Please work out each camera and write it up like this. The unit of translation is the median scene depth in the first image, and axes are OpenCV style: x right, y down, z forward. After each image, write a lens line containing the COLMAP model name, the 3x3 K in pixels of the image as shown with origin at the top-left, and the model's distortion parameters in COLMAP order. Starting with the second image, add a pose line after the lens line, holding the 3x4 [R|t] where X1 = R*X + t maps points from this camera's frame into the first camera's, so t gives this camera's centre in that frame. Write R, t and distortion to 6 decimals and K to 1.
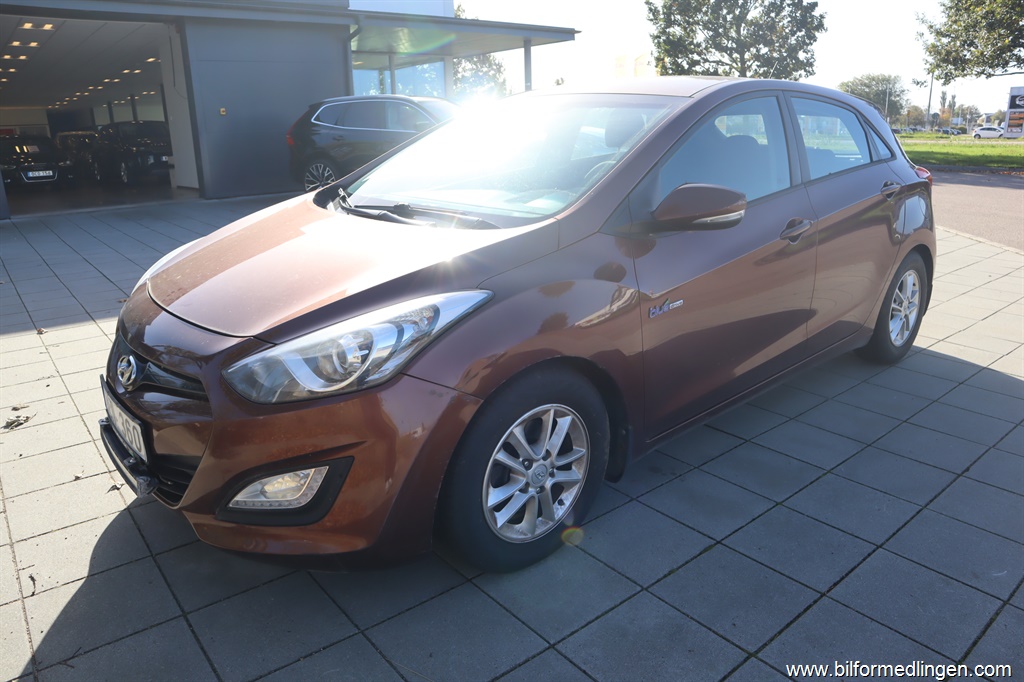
lens RADIAL K [[707.4, 0, 512.0], [0, 707.4, 341.0], [0, 0, 1]] dist [-0.117563, 0.074792]
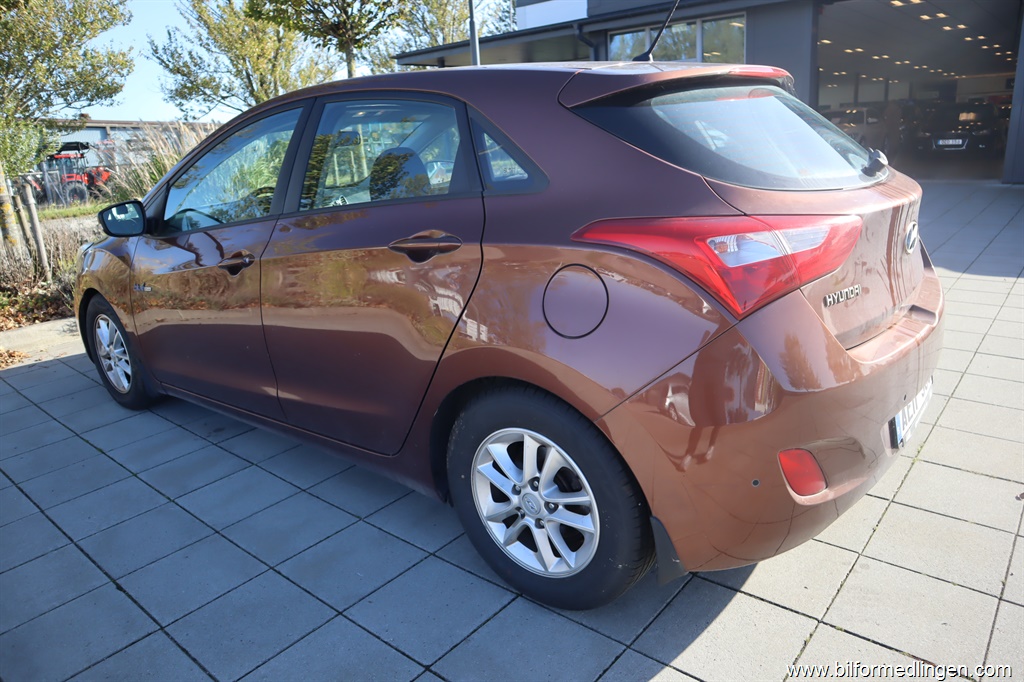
lens RADIAL K [[707.4, 0, 512.0], [0, 707.4, 341.0], [0, 0, 1]] dist [-0.117563, 0.074792]
pose [[0.175879, 0.287846, -0.941388, 1.345695], [-0.233570, 0.941189, 0.244148, -0.367097], [0.956301, 0.176940, 0.232767, 1.136540]]
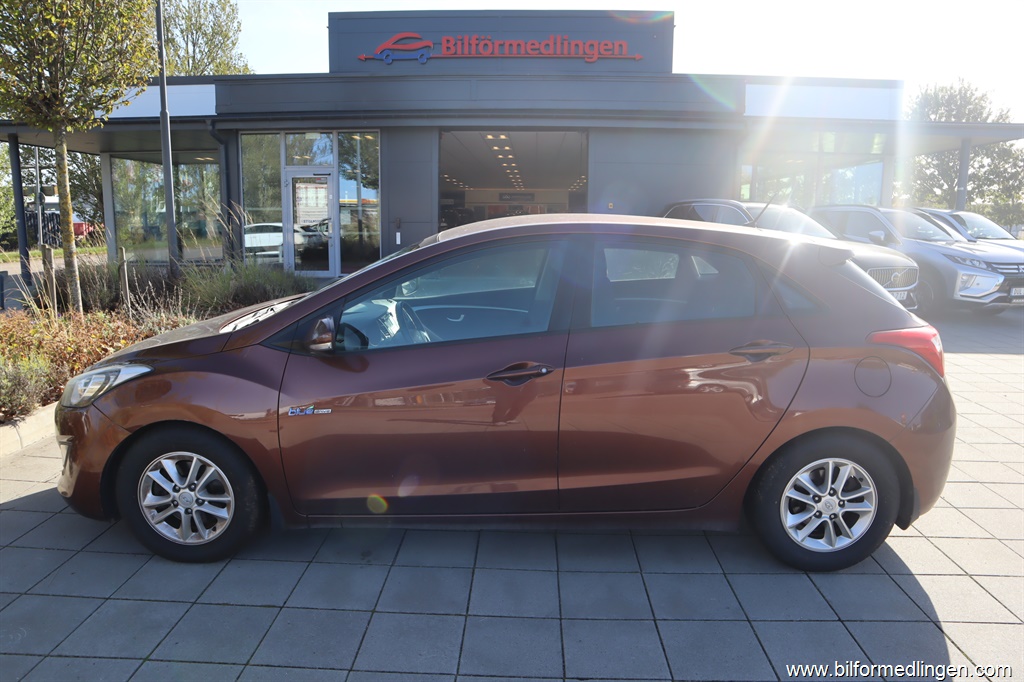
lens RADIAL K [[707.4, 0, 512.0], [0, 707.4, 341.0], [0, 0, 1]] dist [-0.117563, 0.074792]
pose [[0.756264, 0.143133, -0.638418, 1.036232], [-0.216533, 0.975544, -0.037787, -0.163721], [0.617396, 0.166816, 0.768762, 0.192390]]
